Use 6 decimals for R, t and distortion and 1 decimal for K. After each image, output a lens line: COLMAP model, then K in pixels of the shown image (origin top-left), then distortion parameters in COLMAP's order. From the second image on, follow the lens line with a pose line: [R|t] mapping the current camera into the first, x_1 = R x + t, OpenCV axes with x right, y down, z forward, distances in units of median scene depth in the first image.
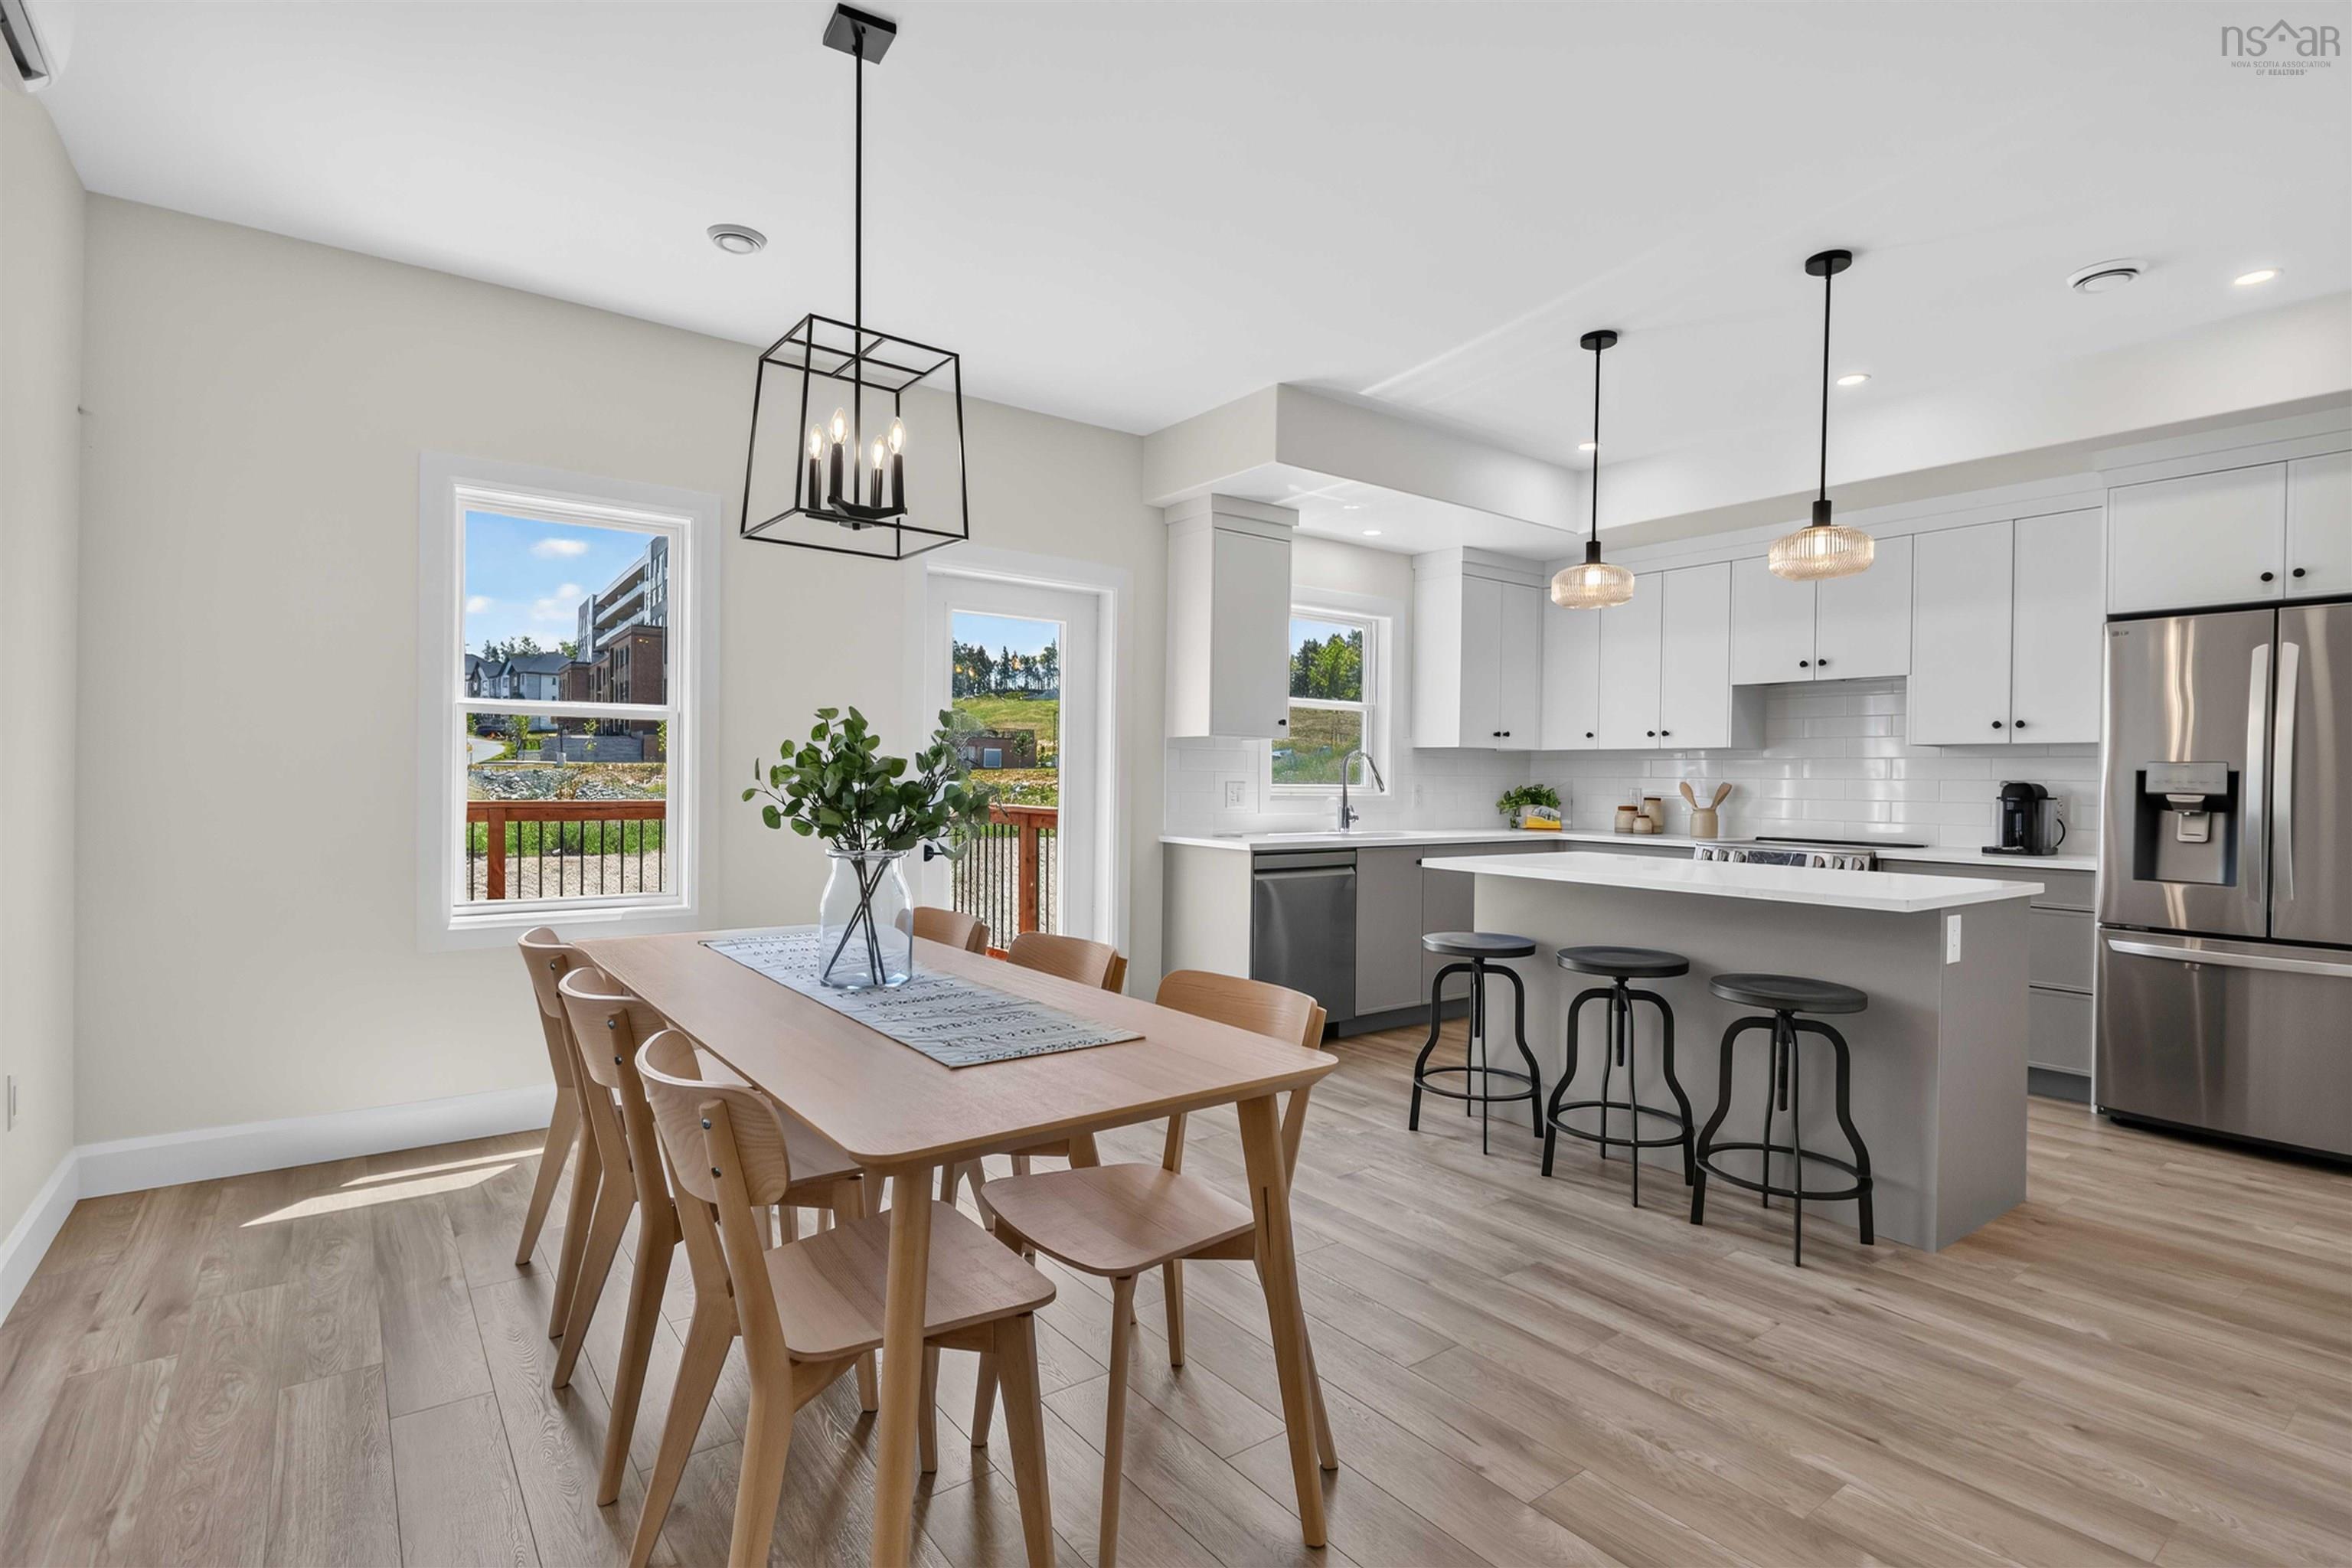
lens RADIAL K [[1125.9, 0, 1175.8], [0, 1125.9, 779.2], [0, 0, 1]] dist [0.002107, -0.005776]
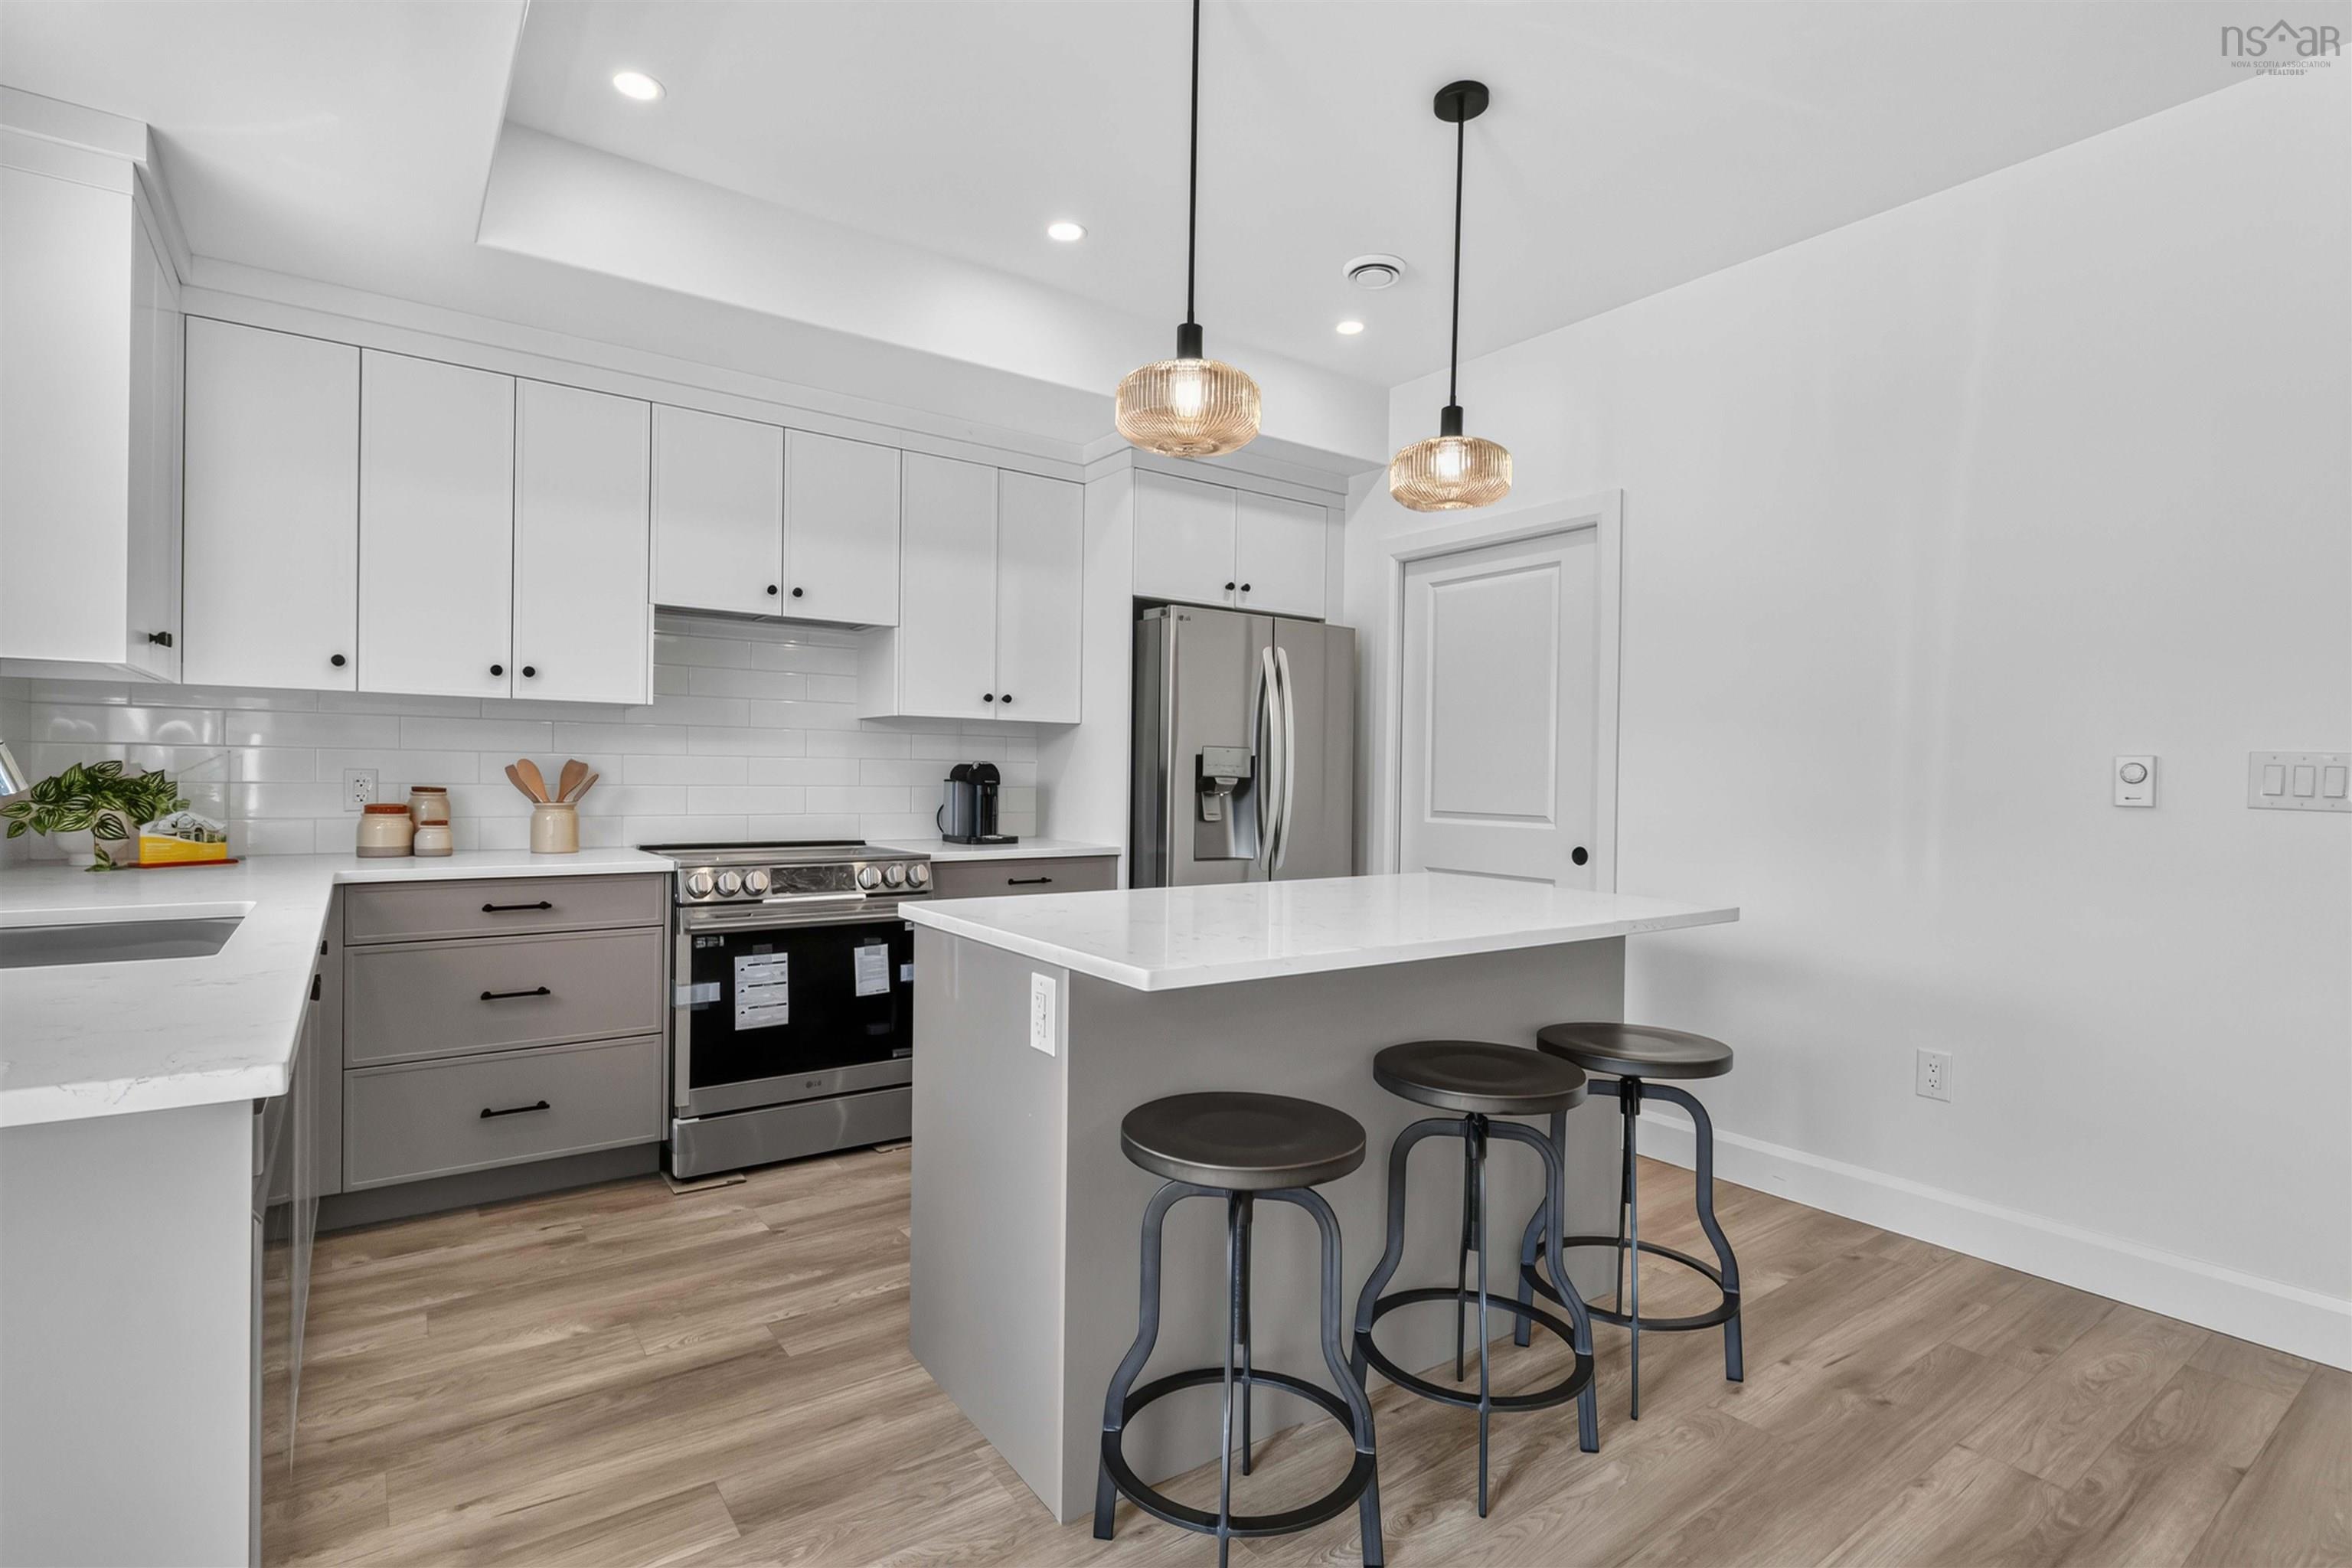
lens RADIAL K [[1125.9, 0, 1175.8], [0, 1125.9, 779.2], [0, 0, 1]] dist [0.002107, -0.005776]
pose [[0.012211, -0.017438, 0.999773, -0.156675], [-0.013255, 0.999757, 0.017599, -0.002224], [-0.999838, -0.013467, 0.011977, 0.897970]]
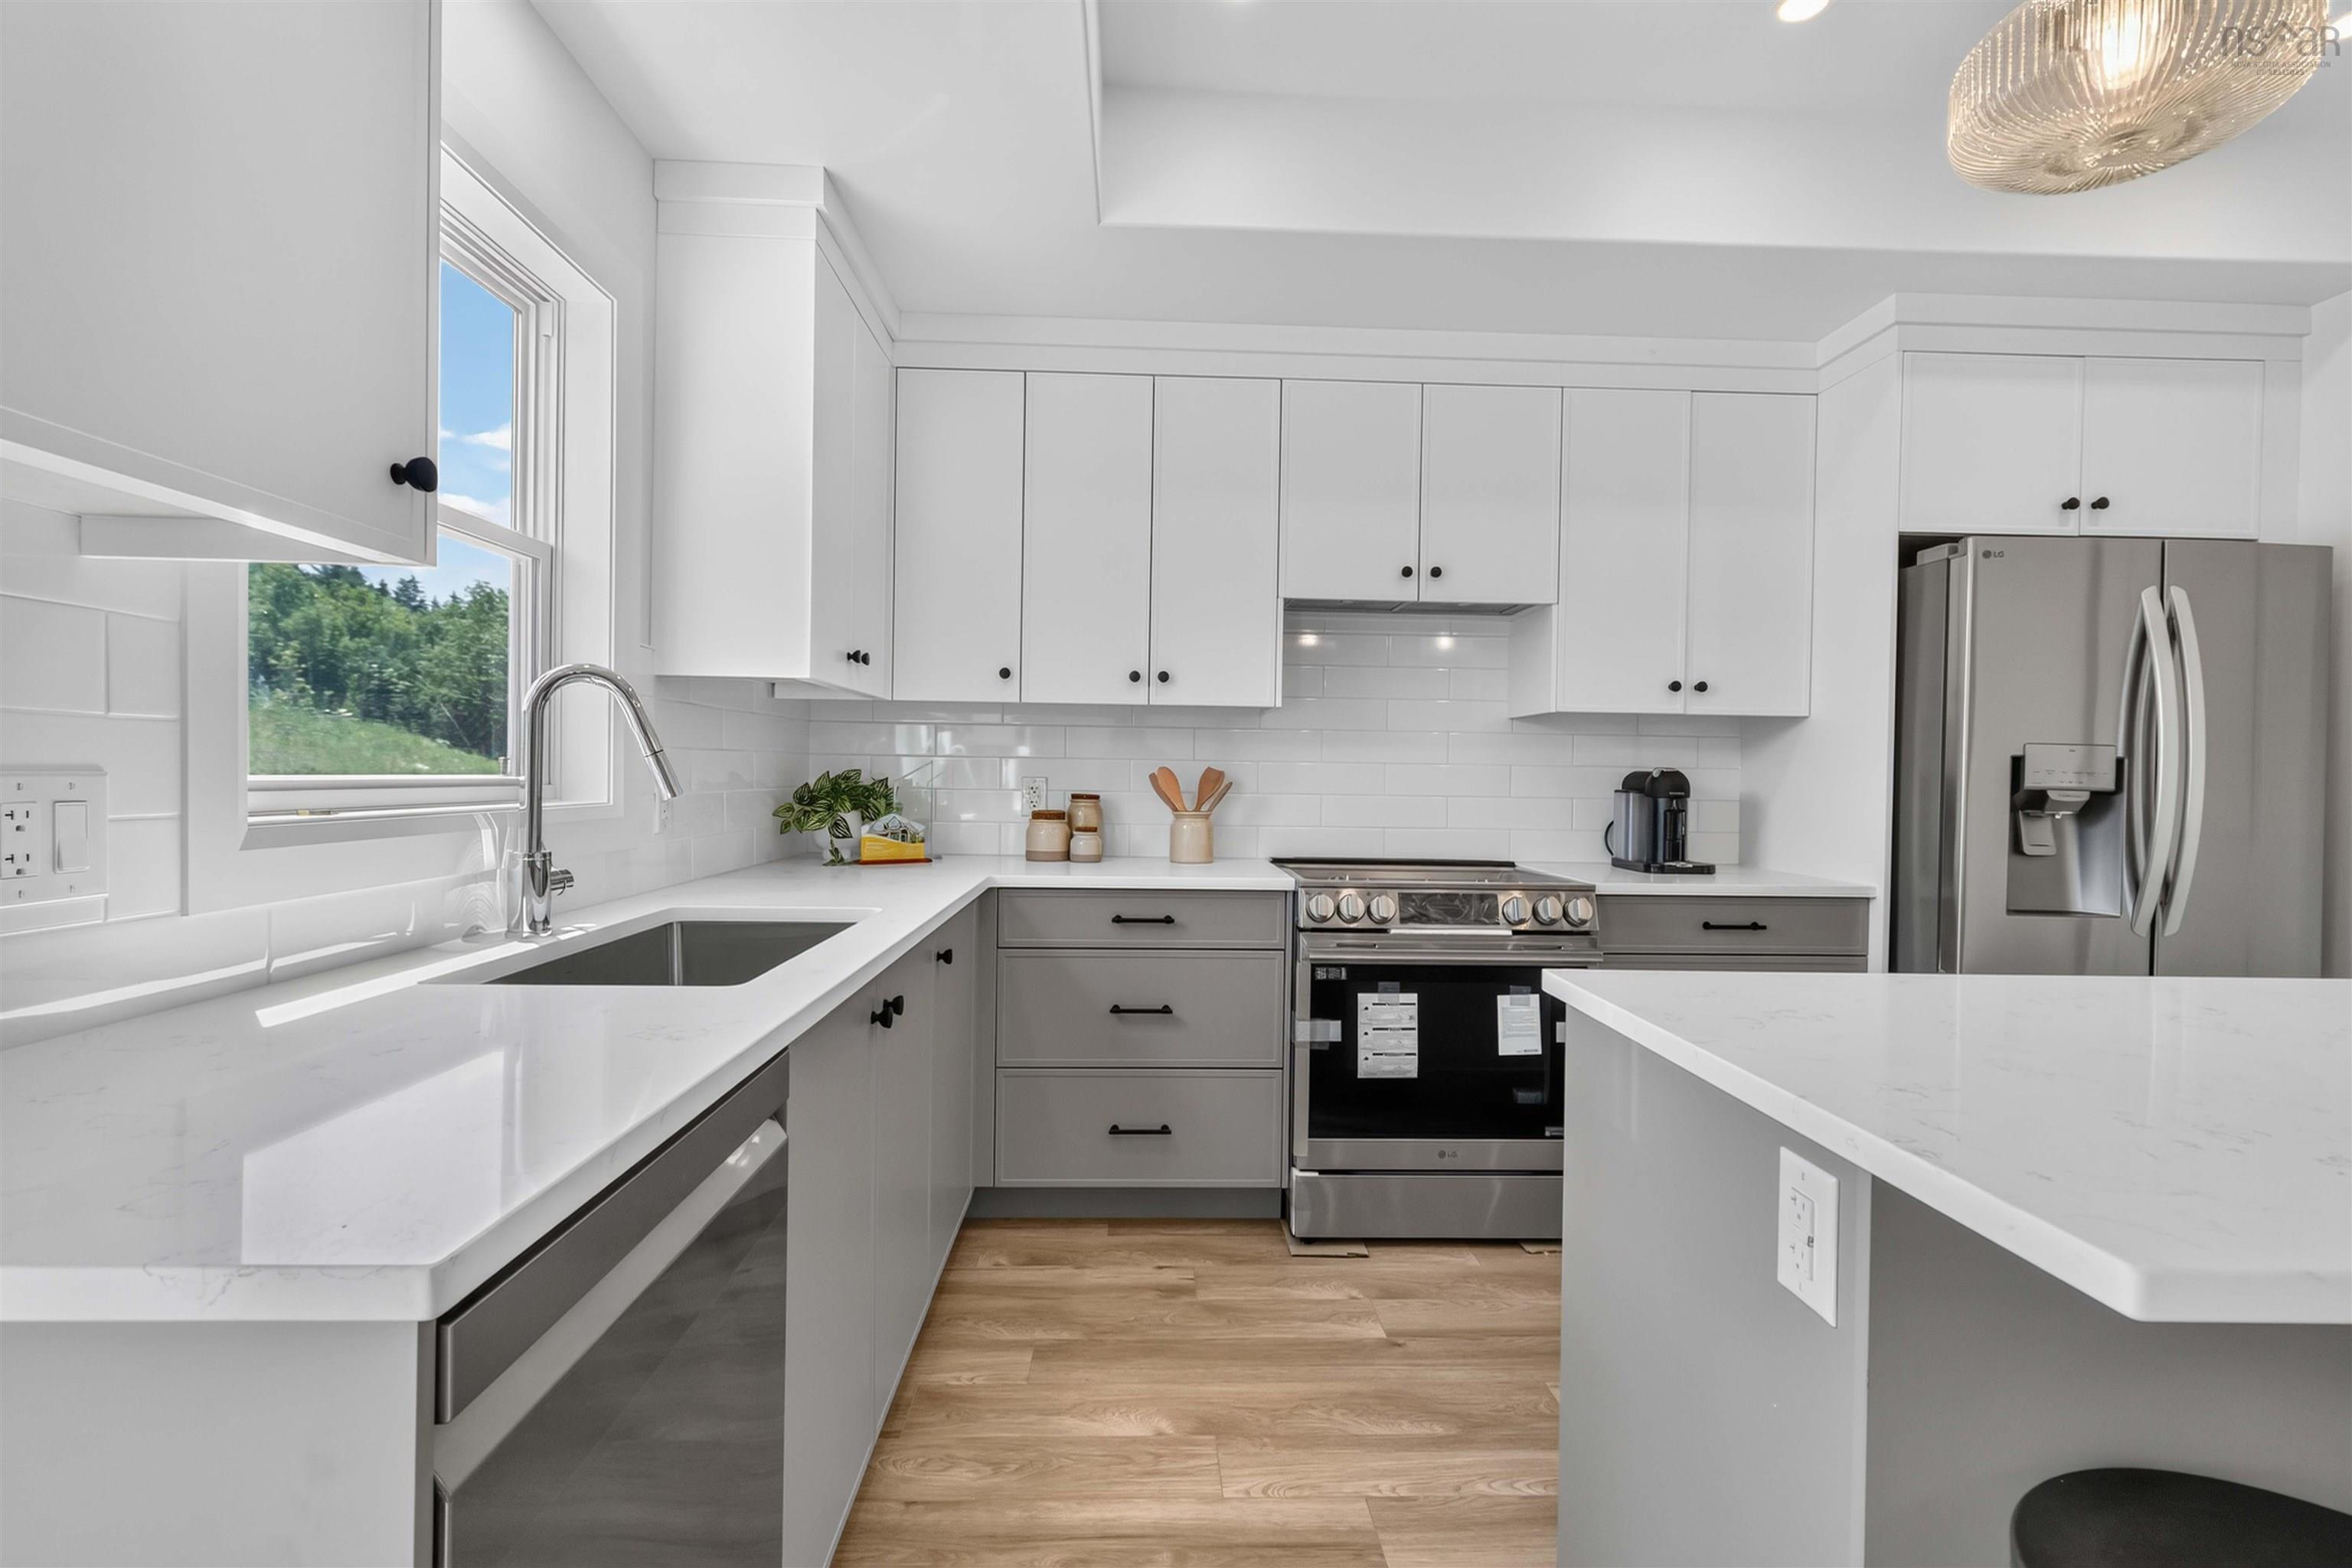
lens RADIAL K [[1078.3, 0, 1176.0], [0, 1078.3, 784.0], [0, 0, 1]] dist [0.005894, -0.000151]
pose [[0.566295, -0.012805, 0.824103, 0.014428], [-0.007346, 0.999761, 0.020582, 0.000183], [-0.824170, -0.017709, 0.566065, 0.934641]]
